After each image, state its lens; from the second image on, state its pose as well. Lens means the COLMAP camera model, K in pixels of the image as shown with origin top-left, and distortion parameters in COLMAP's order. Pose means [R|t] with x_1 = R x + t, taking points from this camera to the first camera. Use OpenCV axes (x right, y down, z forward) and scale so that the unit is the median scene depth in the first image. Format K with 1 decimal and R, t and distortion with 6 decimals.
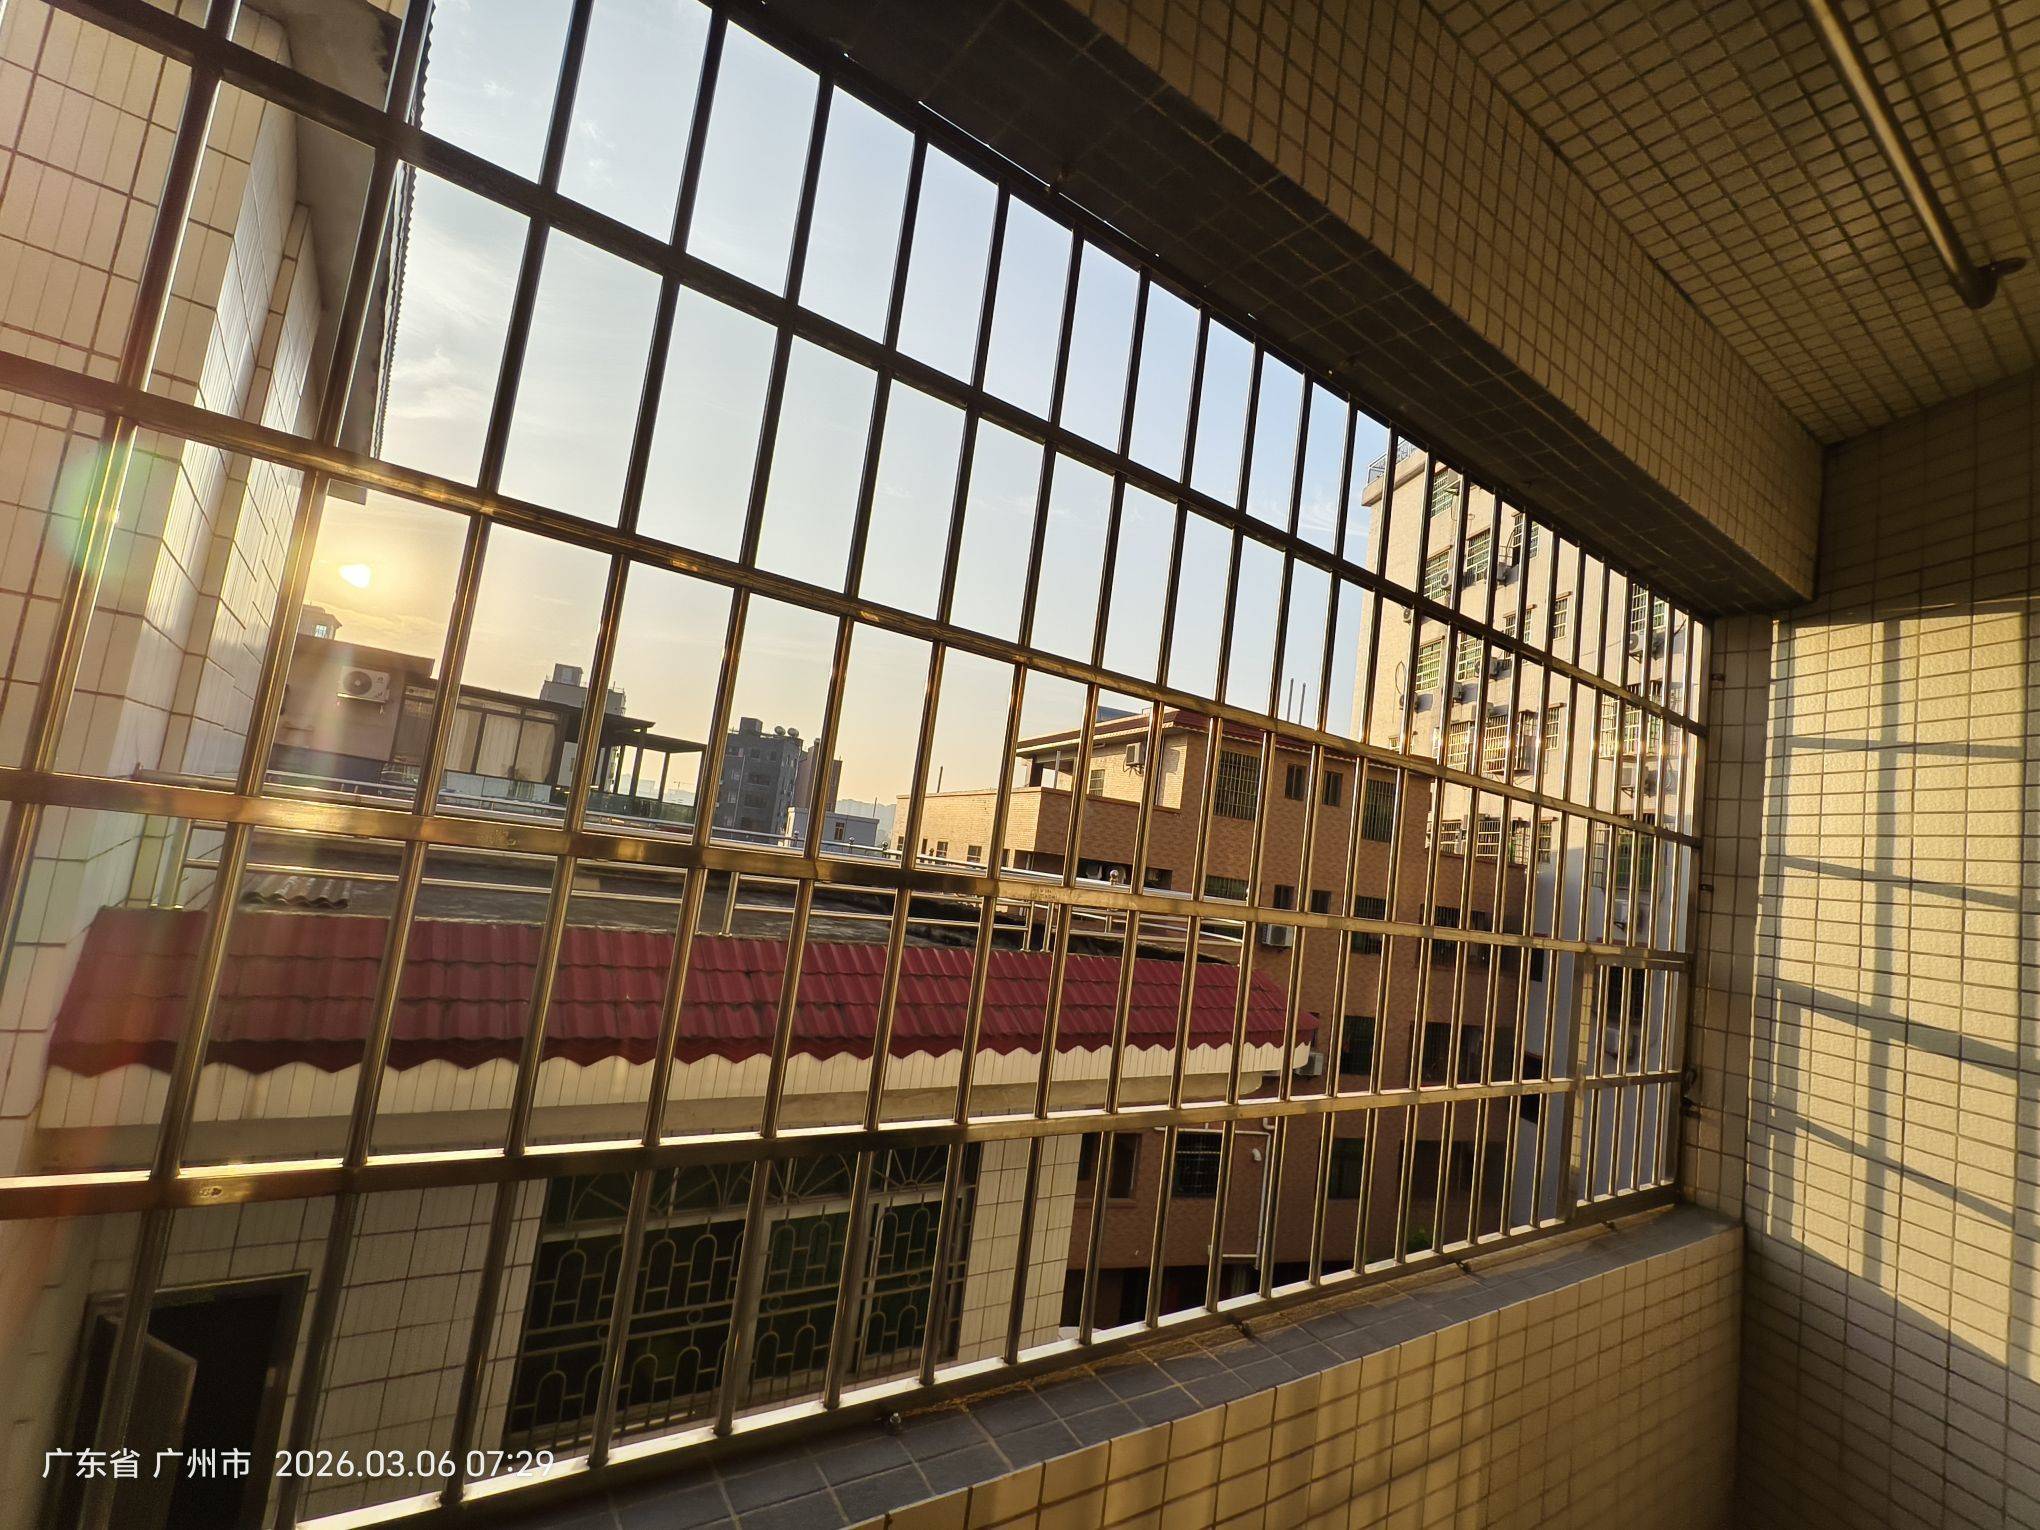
lens RADIAL K [[947.8, 0, 1020.0], [0, 947.8, 765.0], [0, 0, 1]] dist [0.000858, 0.000004]
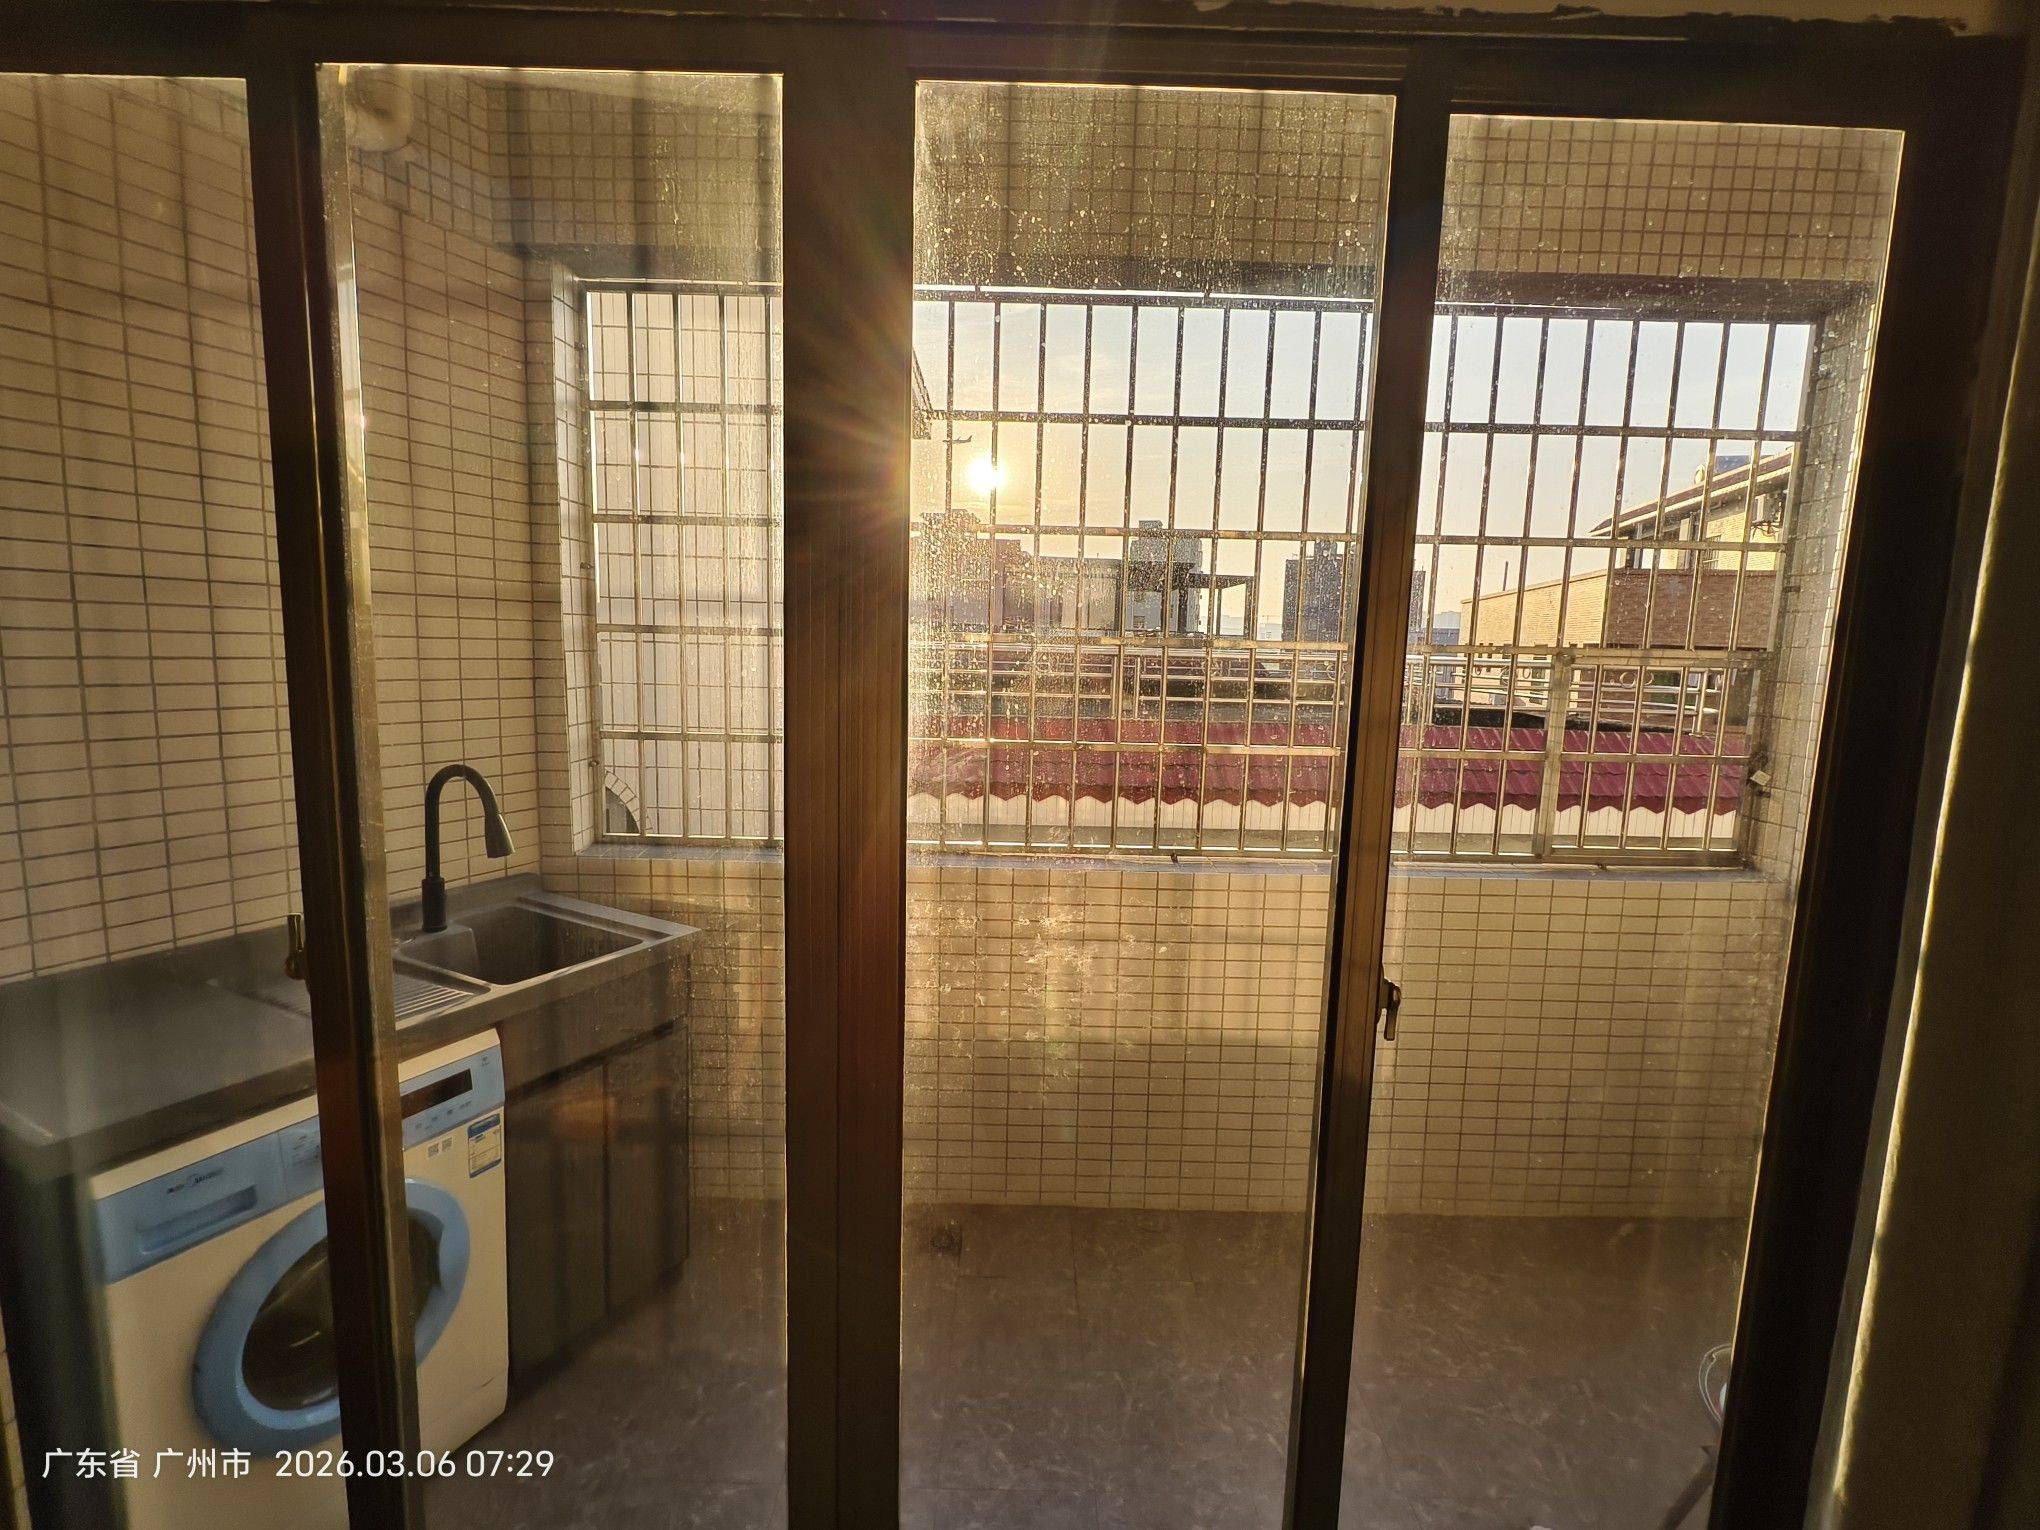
lens RADIAL K [[930.9, 0, 1024.1], [0, 930.9, 758.9], [0, 0, 1]] dist [-0.000292, -0.000777]
pose [[0.816782, -0.034117, -0.575937, 0.101696], [0.135204, 0.981771, 0.133586, 0.010131], [0.560881, -0.186979, 0.806506, -0.059426]]
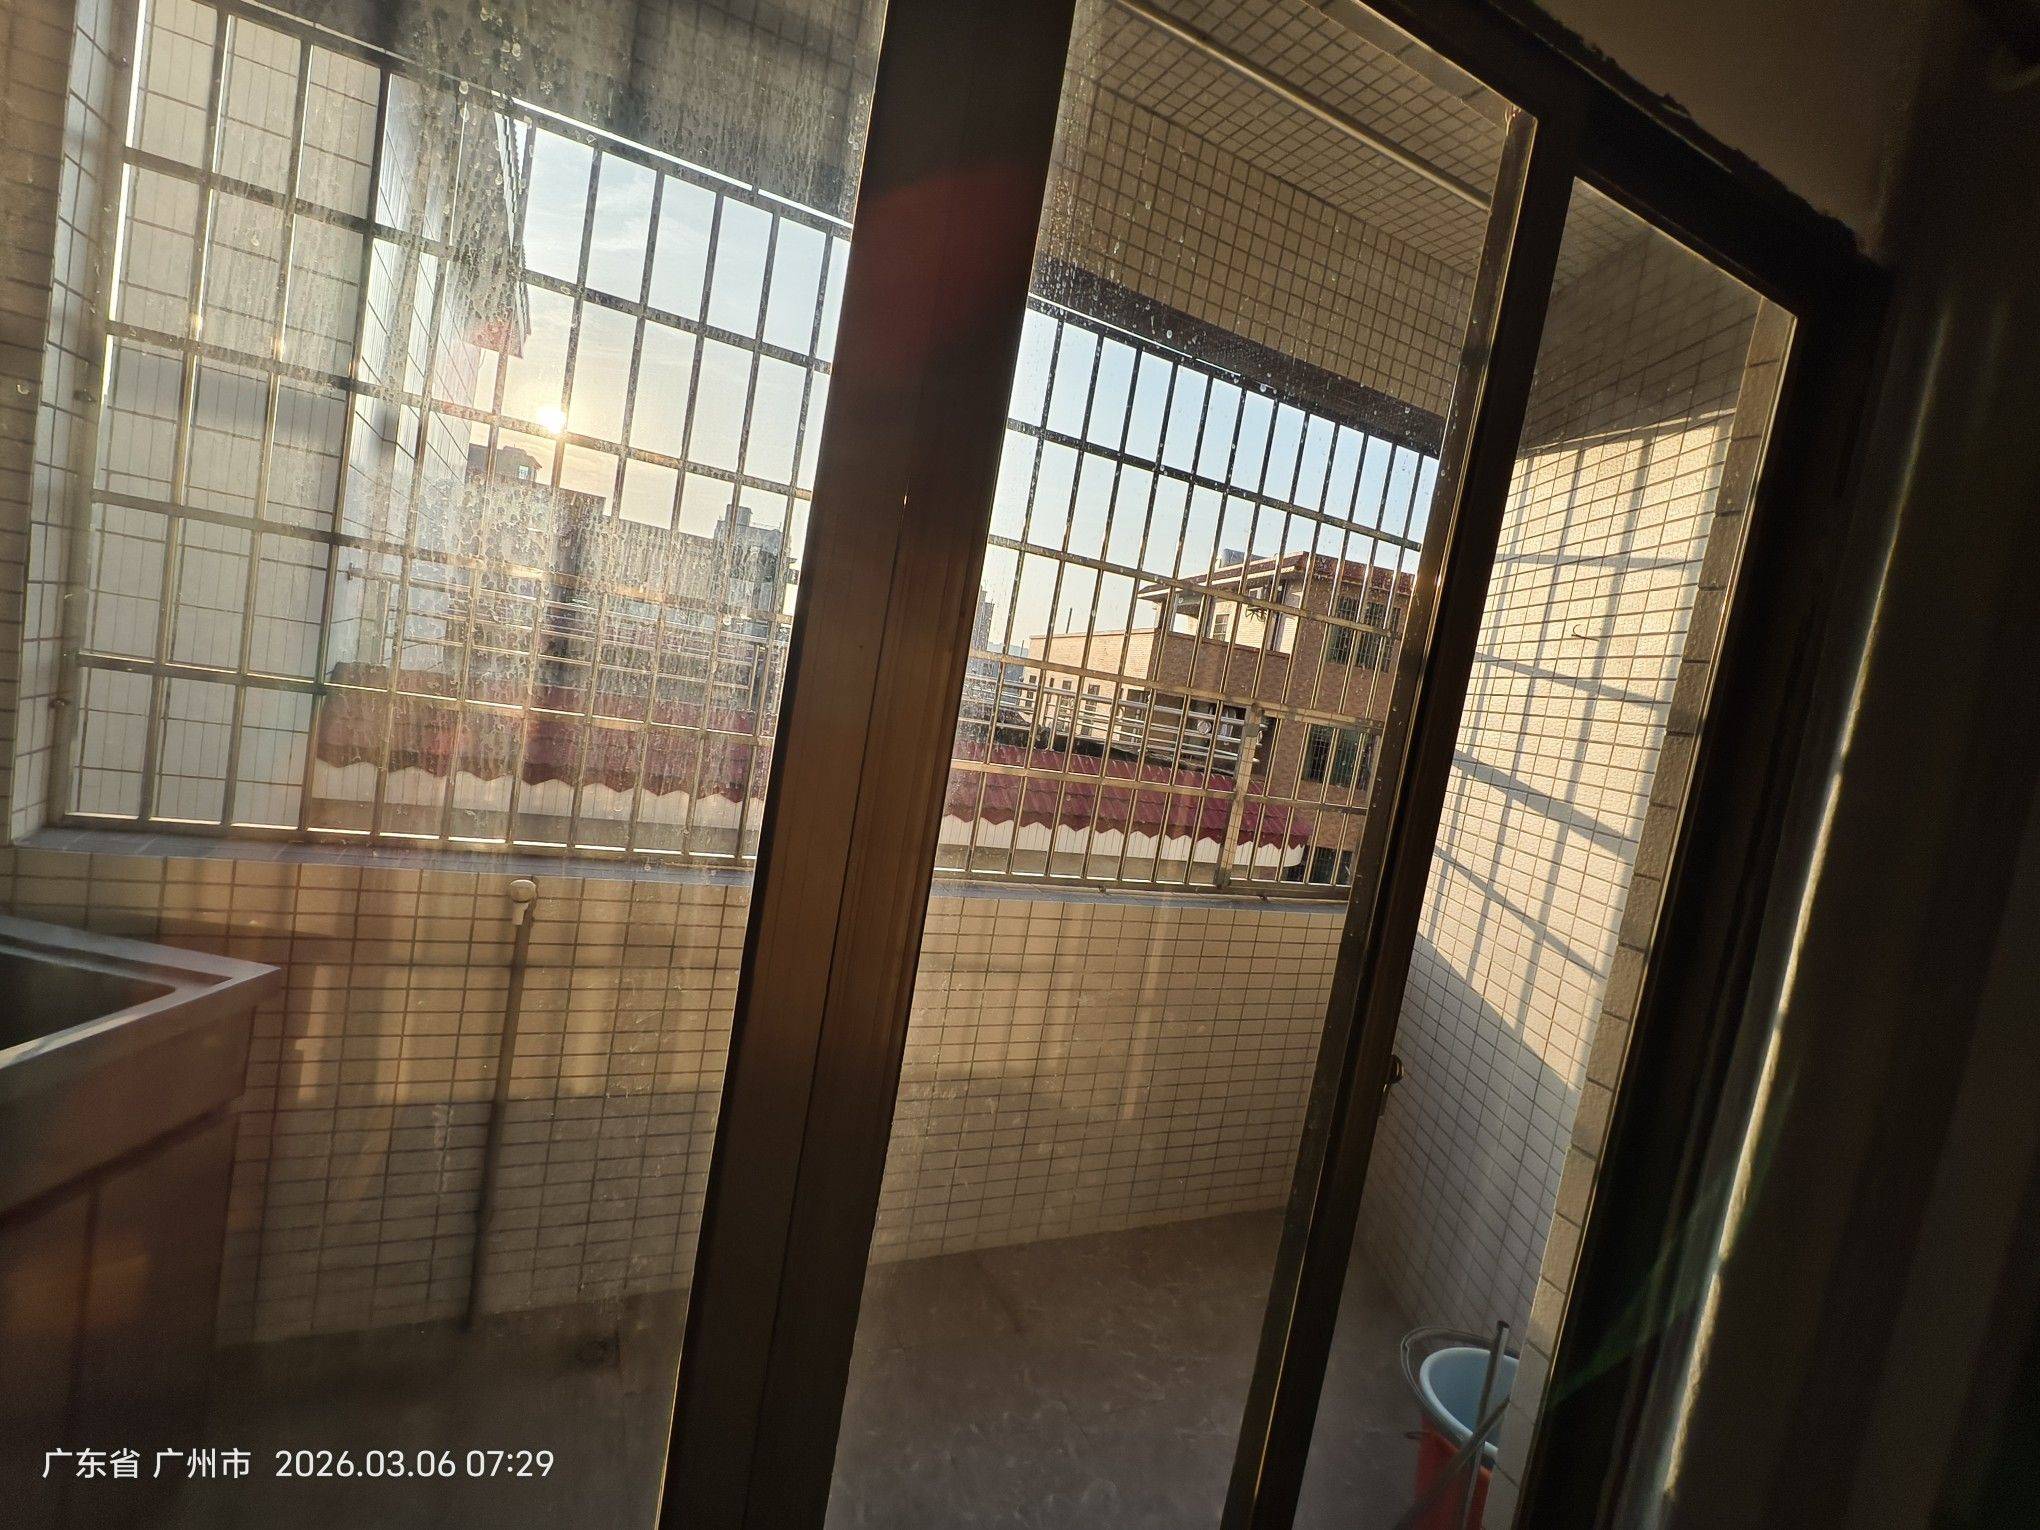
lens RADIAL K [[930.9, 0, 1024.1], [0, 930.9, 758.9], [0, 0, 1]] dist [-0.000292, -0.000777]
pose [[0.986607, 0.049455, -0.155441, 0.067354], [-0.024505, 0.987055, 0.158501, 0.009425], [0.161267, -0.152569, 0.975047, -0.055554]]
